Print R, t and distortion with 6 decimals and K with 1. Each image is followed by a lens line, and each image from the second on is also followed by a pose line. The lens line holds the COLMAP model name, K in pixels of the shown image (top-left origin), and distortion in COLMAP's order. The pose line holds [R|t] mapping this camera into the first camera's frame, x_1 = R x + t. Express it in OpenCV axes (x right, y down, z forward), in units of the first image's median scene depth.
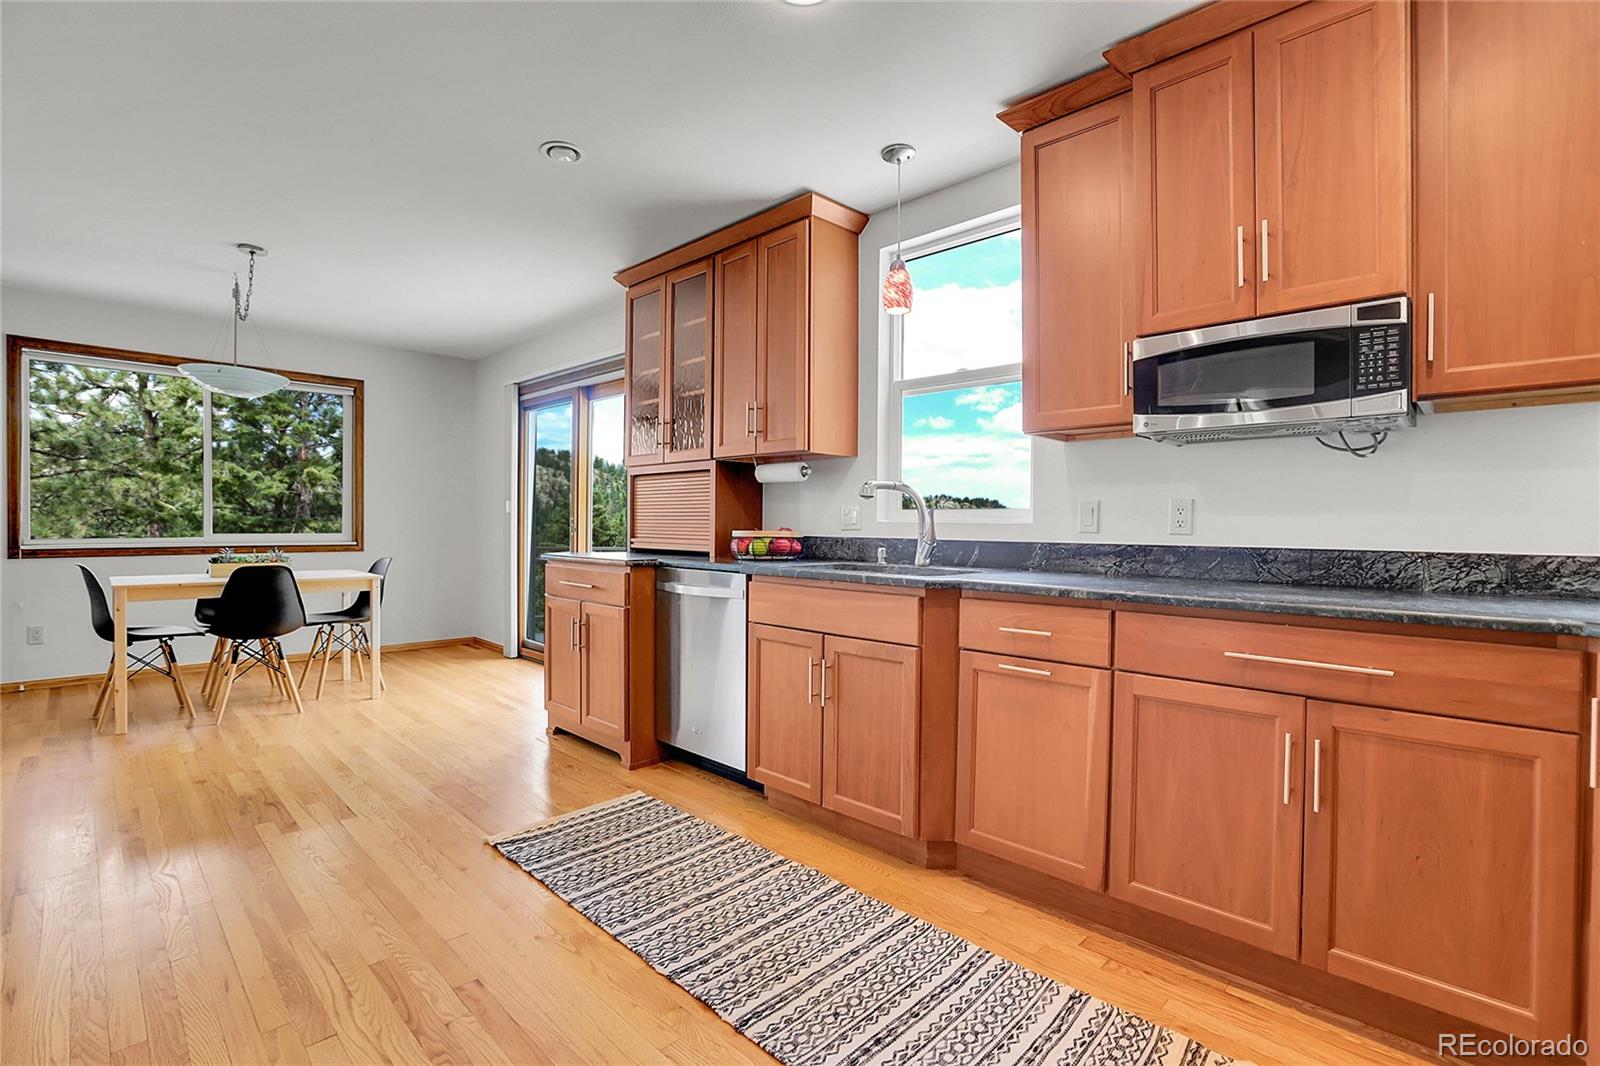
lens RADIAL K [[730.6, 0, 802.9], [0, 730.6, 528.2], [0, 0, 1]] dist [-0.049239, 0.018140]
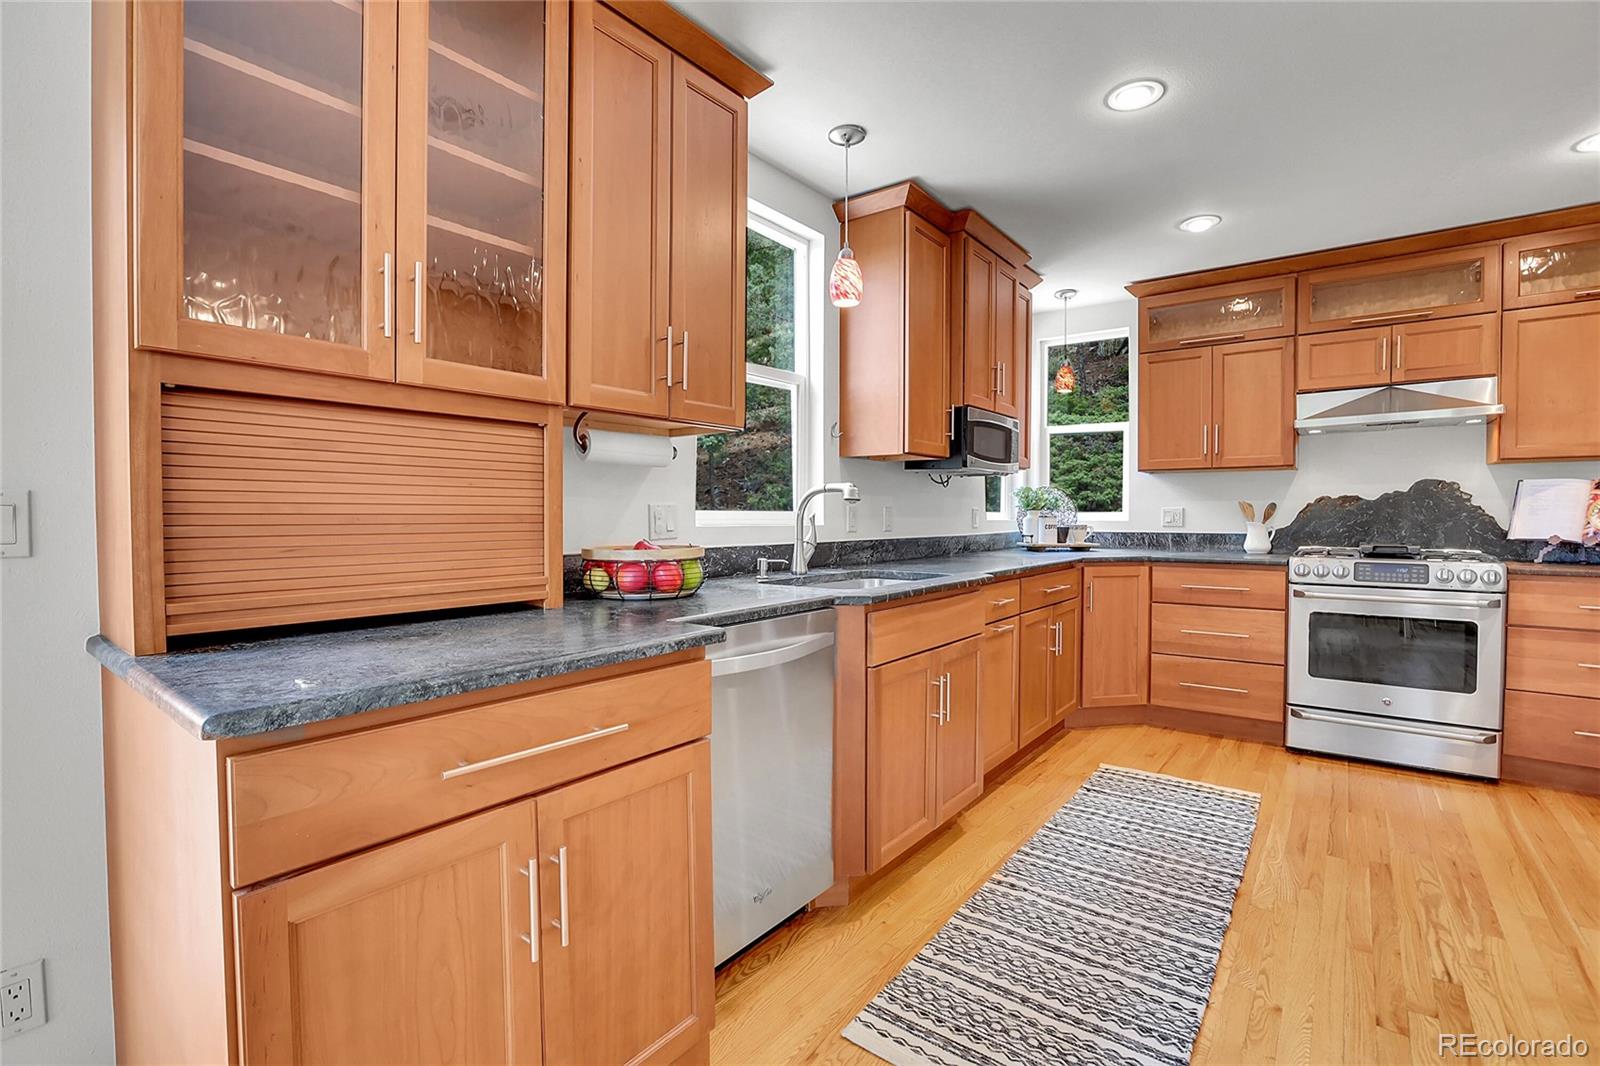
lens RADIAL K [[730.6, 0, 801.9], [0, 730.6, 530.7], [0, 0, 1]] dist [-0.049239, 0.018140]
pose [[-0.120666, -0.033465, 0.992129, -0.696167], [0.000701, 0.999429, 0.033796, -0.031391], [-0.992693, 0.004773, -0.120573, 1.020836]]
